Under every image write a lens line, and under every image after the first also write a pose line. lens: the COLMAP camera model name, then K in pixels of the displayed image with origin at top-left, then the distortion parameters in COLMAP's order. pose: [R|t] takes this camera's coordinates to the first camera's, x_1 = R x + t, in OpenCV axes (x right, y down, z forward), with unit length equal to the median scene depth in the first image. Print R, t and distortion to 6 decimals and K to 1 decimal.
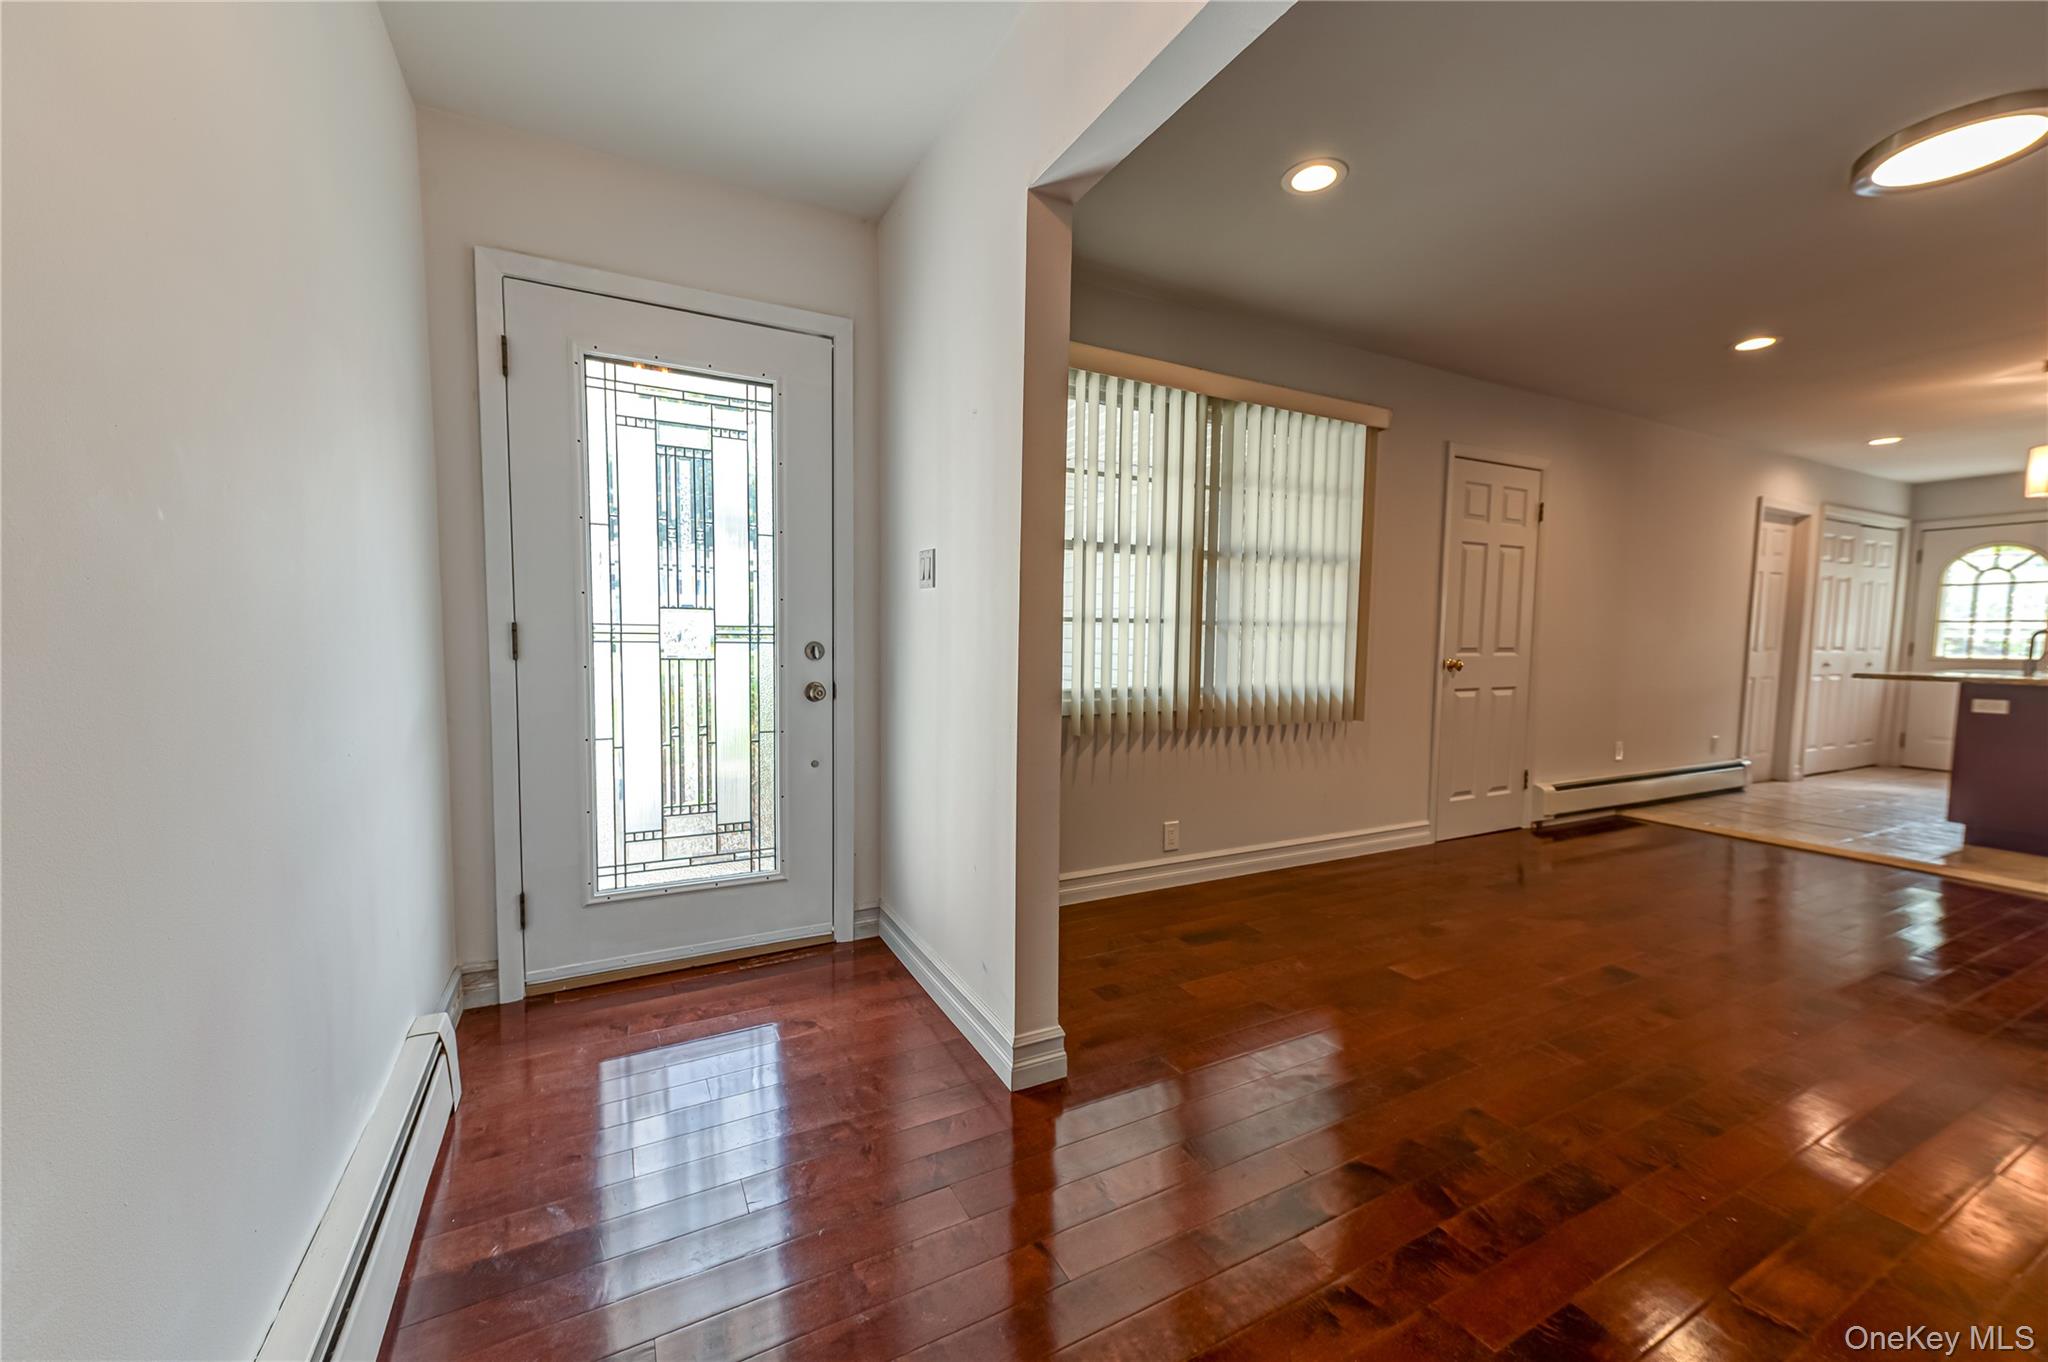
lens RADIAL K [[808.0, 0, 1024.0], [0, 808.0, 681.0], [0, 0, 1]] dist [0.014360, 0.000550]
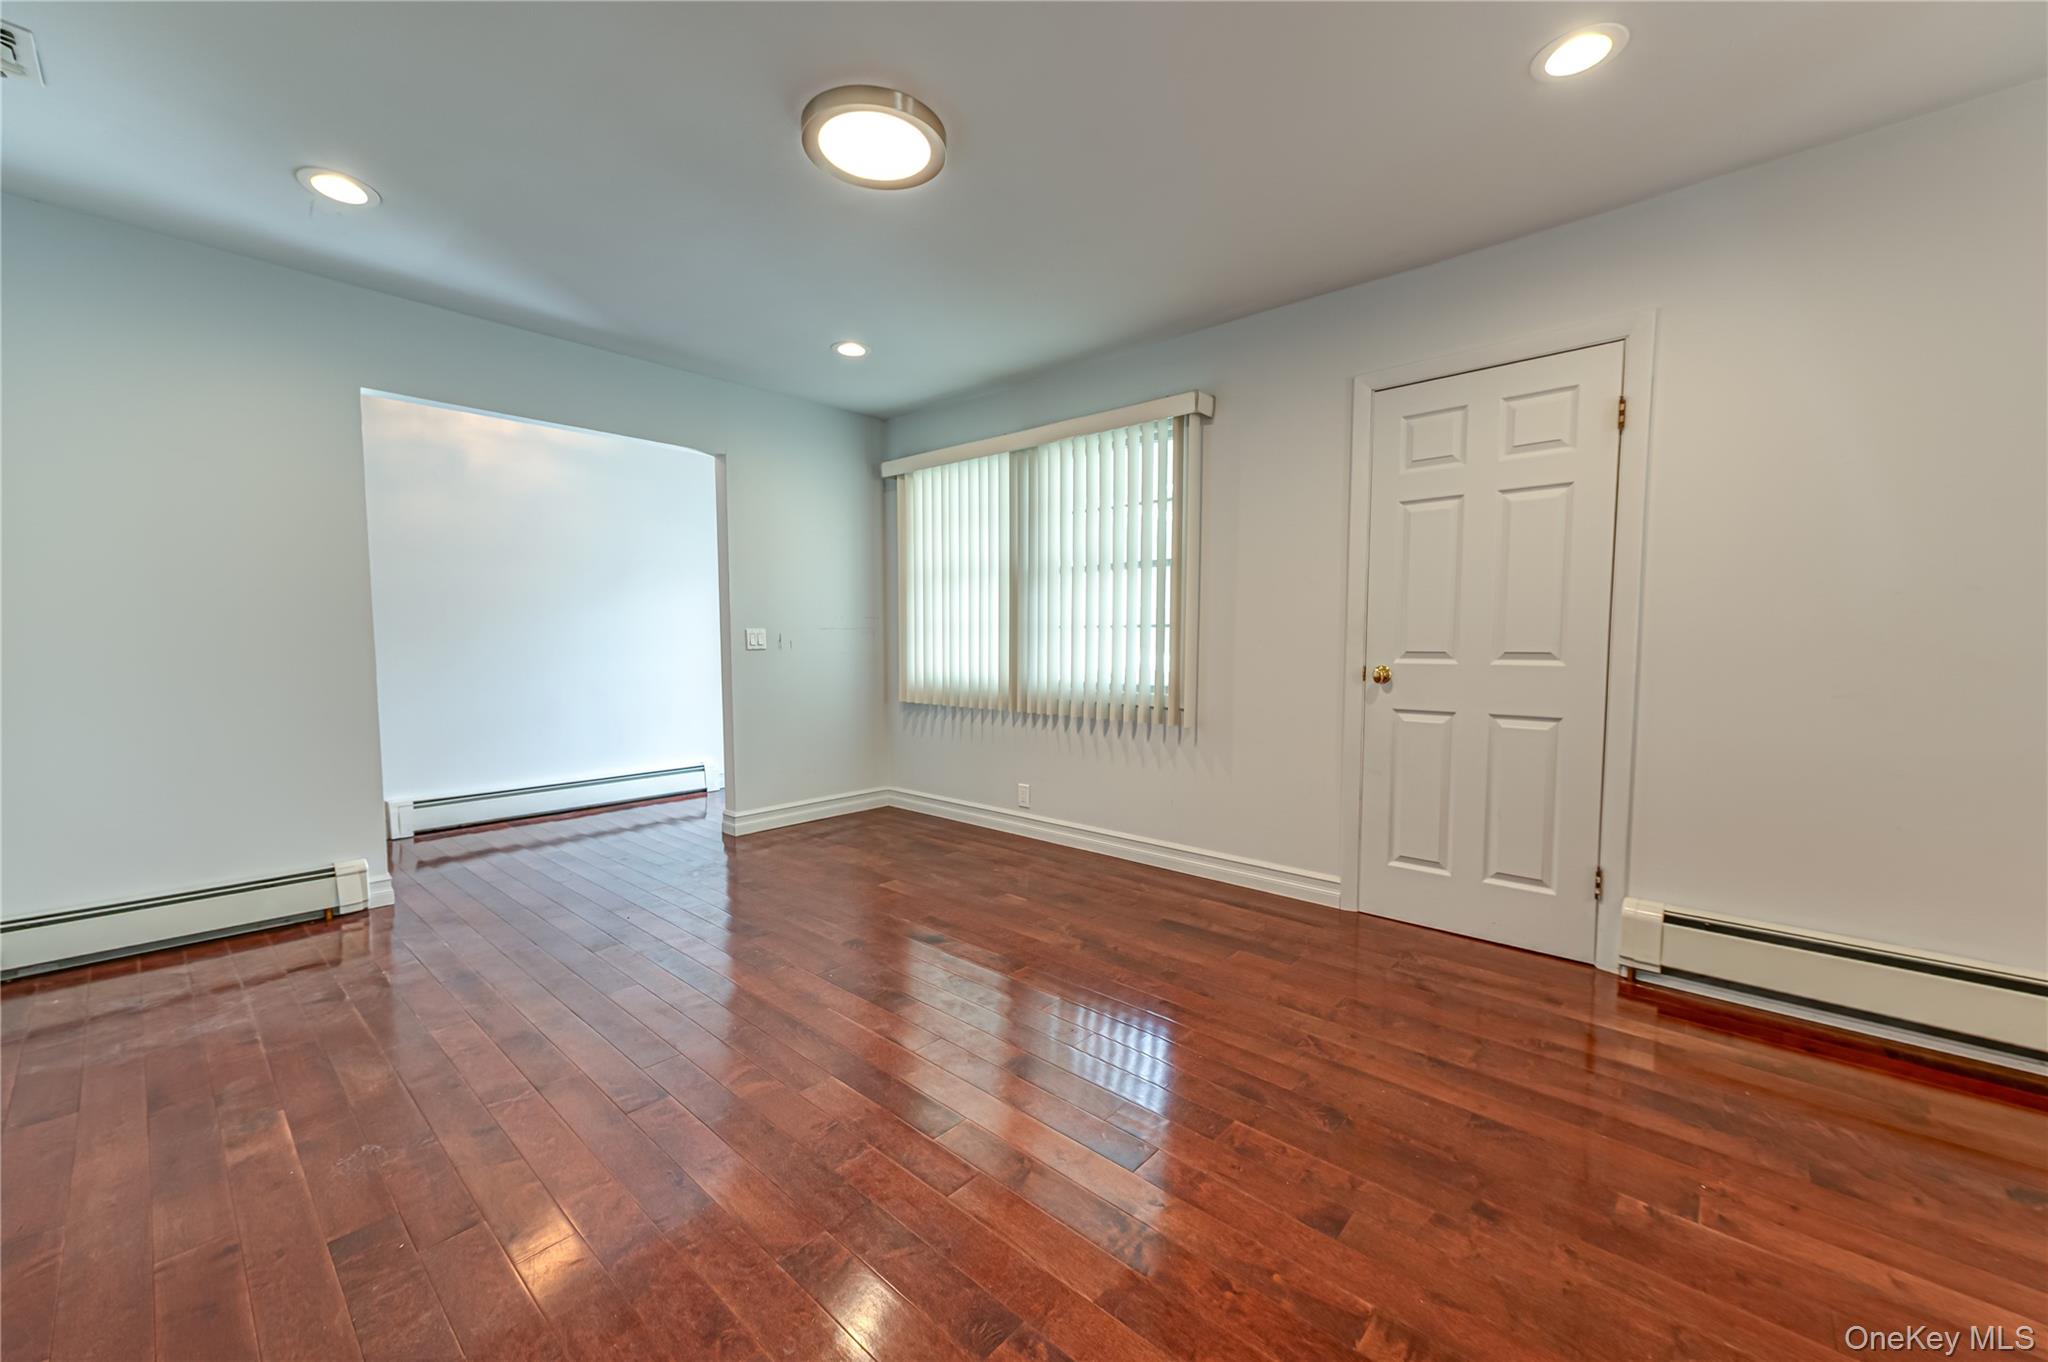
lens RADIAL K [[806.4, 0, 1017.4], [0, 806.4, 693.2], [0, 0, 1]] dist [0.002178, 0.000817]
pose [[0.328602, 0.051797, -0.943047, 1.426101], [-0.057062, 0.997760, 0.034919, -0.013973], [0.942743, 0.042338, 0.330822, 0.586212]]
